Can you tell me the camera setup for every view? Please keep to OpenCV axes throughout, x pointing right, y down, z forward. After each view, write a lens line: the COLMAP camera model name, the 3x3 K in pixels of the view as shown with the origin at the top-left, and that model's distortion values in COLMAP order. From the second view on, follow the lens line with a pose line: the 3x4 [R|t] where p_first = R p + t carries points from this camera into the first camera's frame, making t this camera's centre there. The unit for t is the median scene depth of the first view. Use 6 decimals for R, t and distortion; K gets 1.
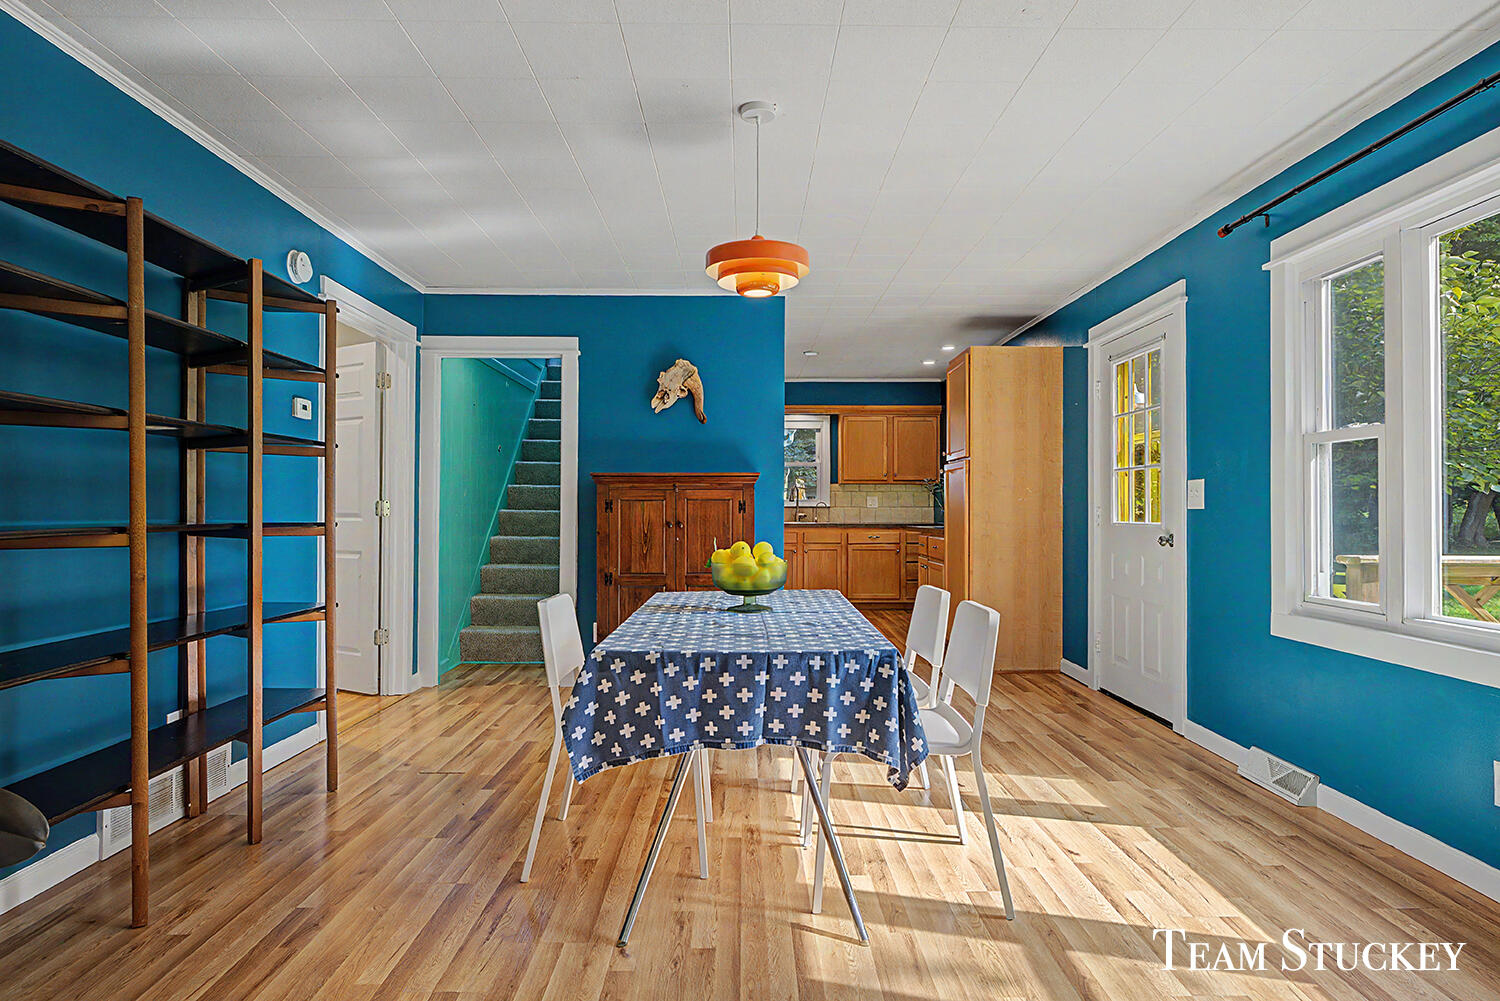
lens RADIAL K [[860.8, 0, 751.3], [0, 860.8, 503.4], [0, 0, 1]] dist [0.003374, 0.000039]
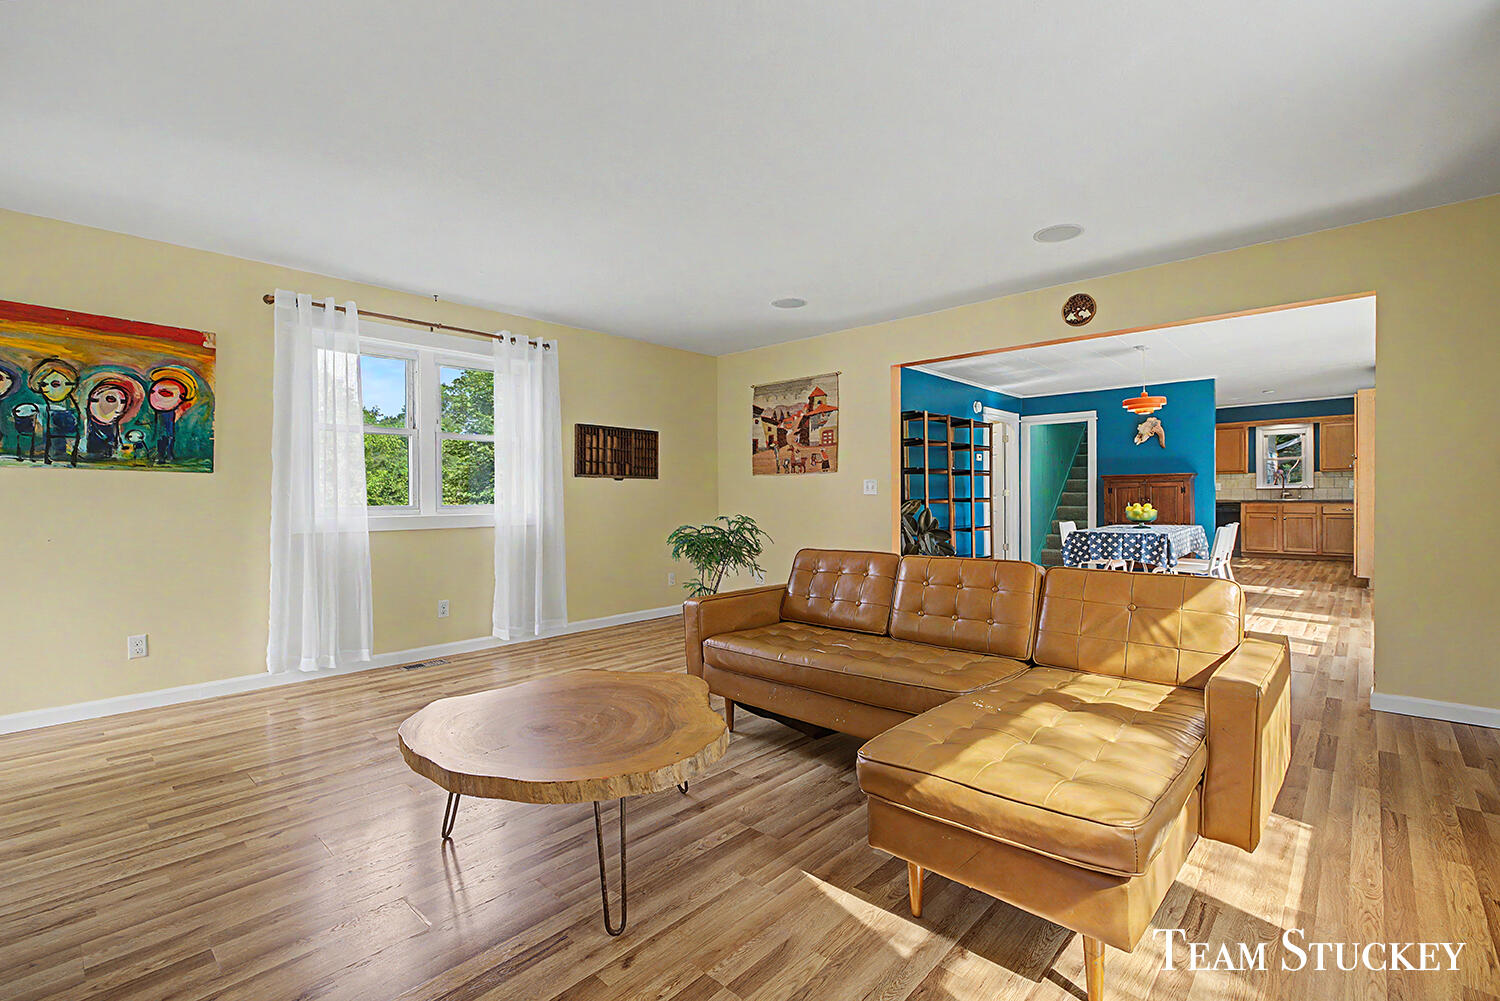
lens RADIAL K [[662.2, 0, 752.5], [0, 662.2, 497.9], [0, 0, 1]] dist [0.000093, 0.000307]
pose [[0.730837, -0.005124, -0.682532, 0.752582], [0.014978, 0.999851, 0.008532, -0.015088], [0.682387, -0.016459, 0.730806, -1.981262]]
